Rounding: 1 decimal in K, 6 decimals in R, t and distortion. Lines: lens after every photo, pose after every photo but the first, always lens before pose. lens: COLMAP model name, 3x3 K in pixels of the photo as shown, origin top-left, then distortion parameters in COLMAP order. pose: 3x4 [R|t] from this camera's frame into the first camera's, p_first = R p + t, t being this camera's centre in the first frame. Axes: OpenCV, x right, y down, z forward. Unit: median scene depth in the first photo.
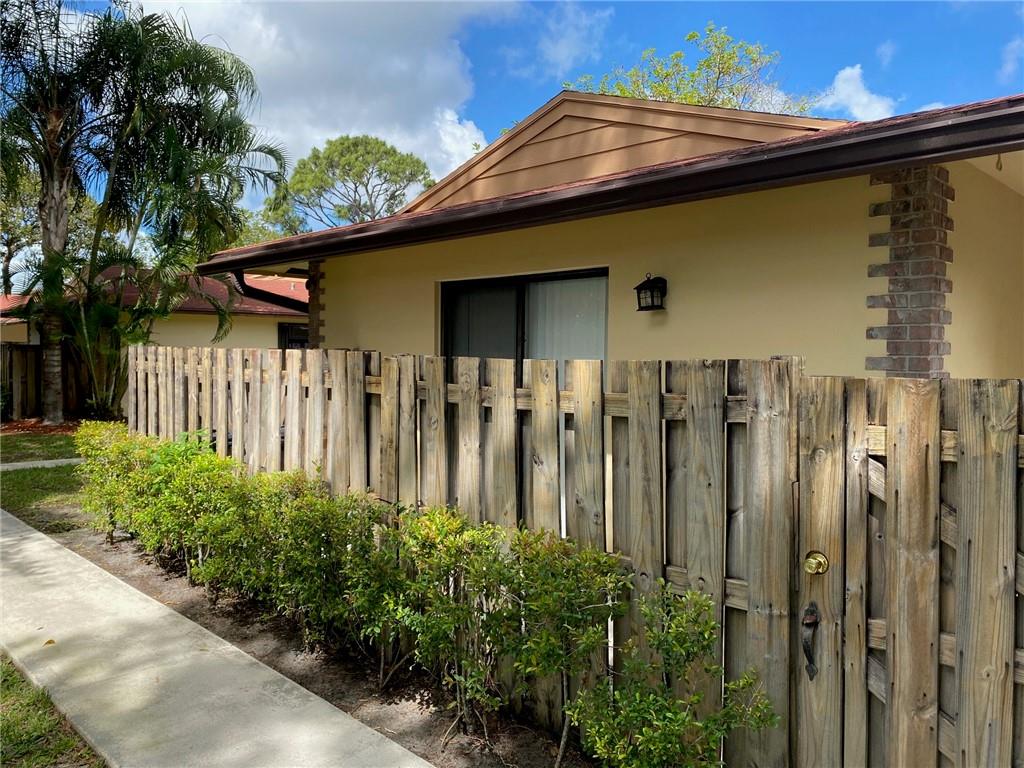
lens RADIAL K [[776.3, 0, 510.3], [0, 776.3, 380.7], [0, 0, 1]] dist [-0.006065, -0.003069]
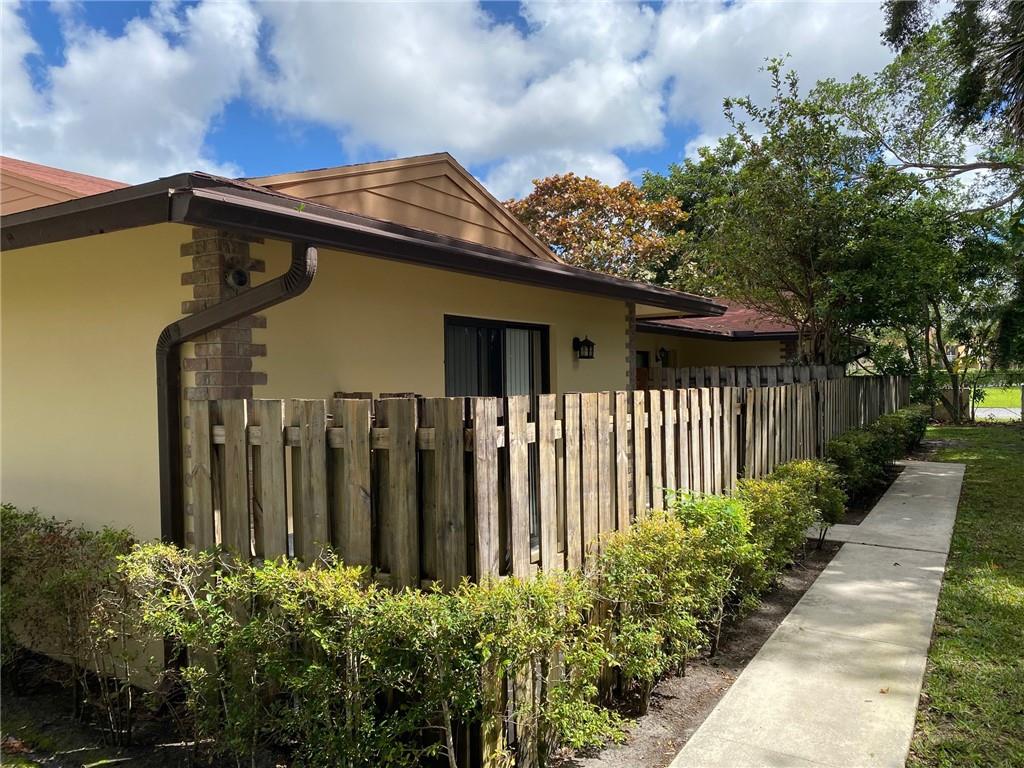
lens RADIAL K [[776.3, 0, 509.1], [0, 776.3, 385.5], [0, 0, 1]] dist [-0.006065, -0.003069]
pose [[-0.230286, -0.010873, 0.973062, -1.742091], [0.047828, 0.998603, 0.022478, -0.107858], [-0.971947, 0.051716, -0.229444, 2.007770]]
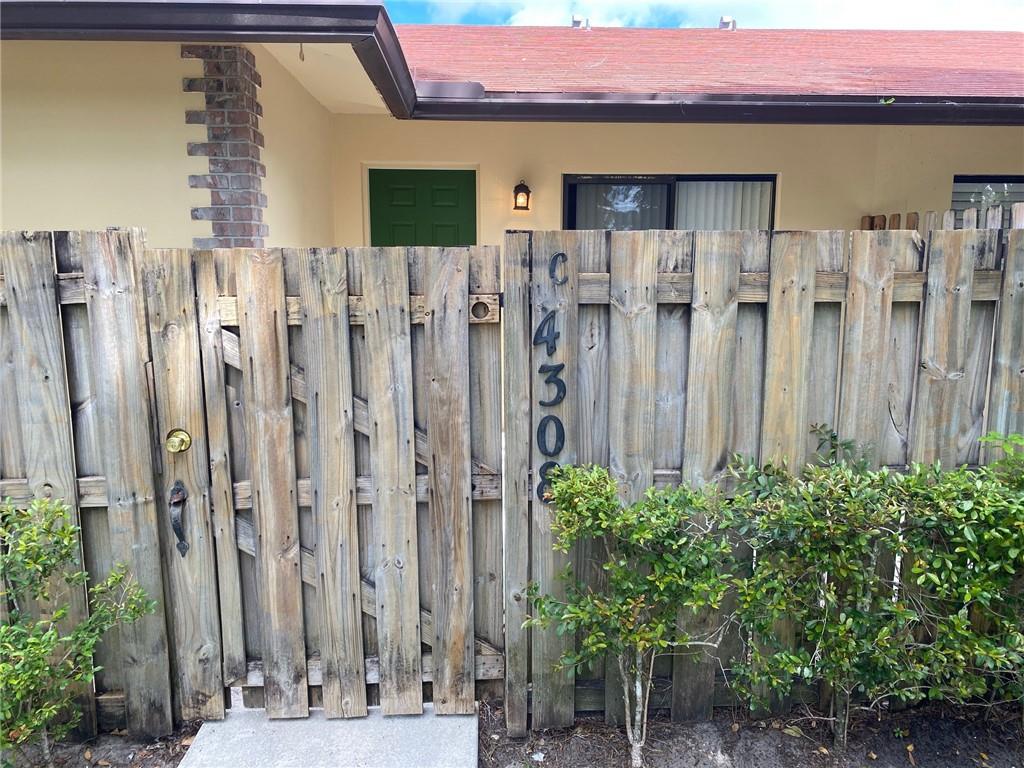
lens RADIAL K [[776.3, 0, 513.4], [0, 776.3, 385.4], [0, 0, 1]] dist [-0.006065, -0.003069]
pose [[0.667288, -0.131746, 0.733055, -0.034169], [0.026965, 0.987859, 0.152995, 0.024865], [-0.744311, -0.082325, 0.662739, 0.032549]]
